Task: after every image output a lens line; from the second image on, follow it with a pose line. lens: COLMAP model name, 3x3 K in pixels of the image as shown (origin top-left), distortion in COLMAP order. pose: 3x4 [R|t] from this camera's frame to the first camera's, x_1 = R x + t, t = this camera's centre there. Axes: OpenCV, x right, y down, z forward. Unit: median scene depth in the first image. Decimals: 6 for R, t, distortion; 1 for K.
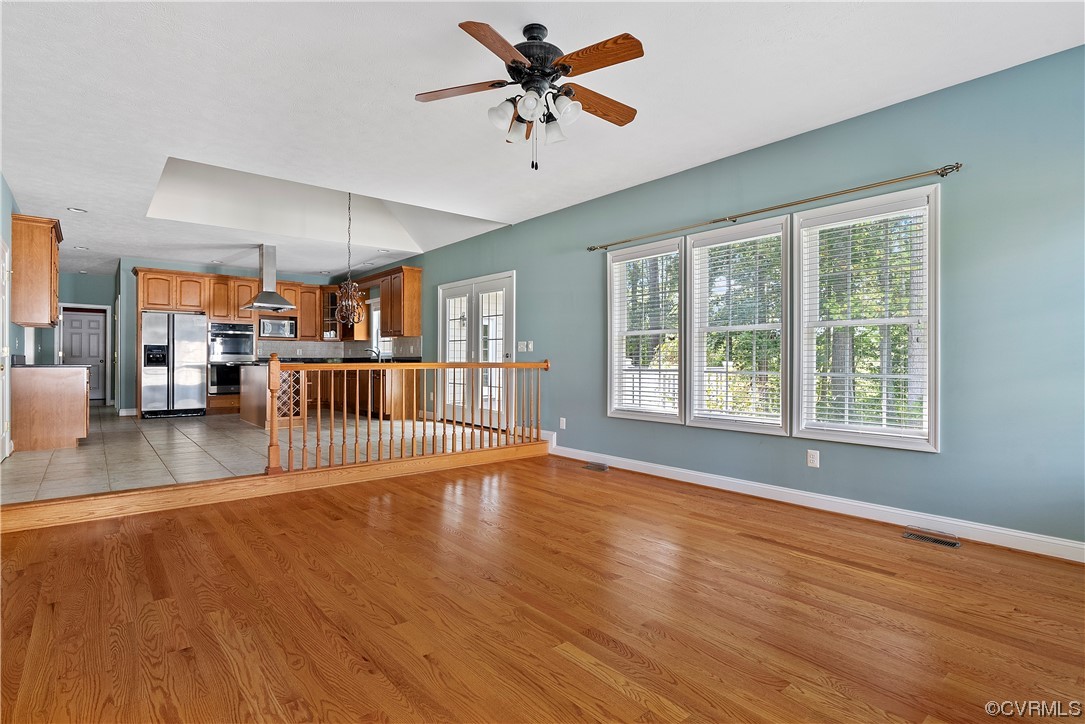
lens RADIAL K [[546.3, 0, 540.7], [0, 546.3, 361.3], [0, 0, 1]] dist [0.004566, 0.000316]
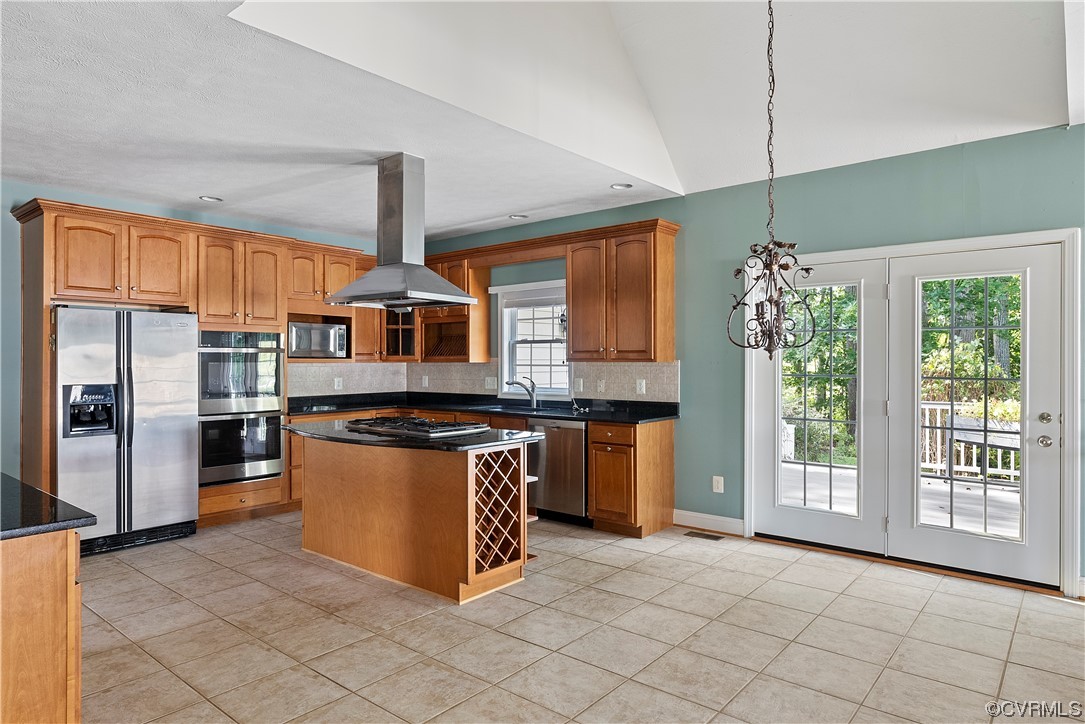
lens RADIAL K [[654.5, 0, 539.7], [0, 654.5, 360.2], [0, 0, 1]] dist [0.005365, 0.000722]
pose [[0.981866, -0.003816, 0.189540, -0.445878], [0.004040, 0.999992, -0.000795, -0.045590], [-0.189536, 0.001546, 0.981873, 0.422639]]
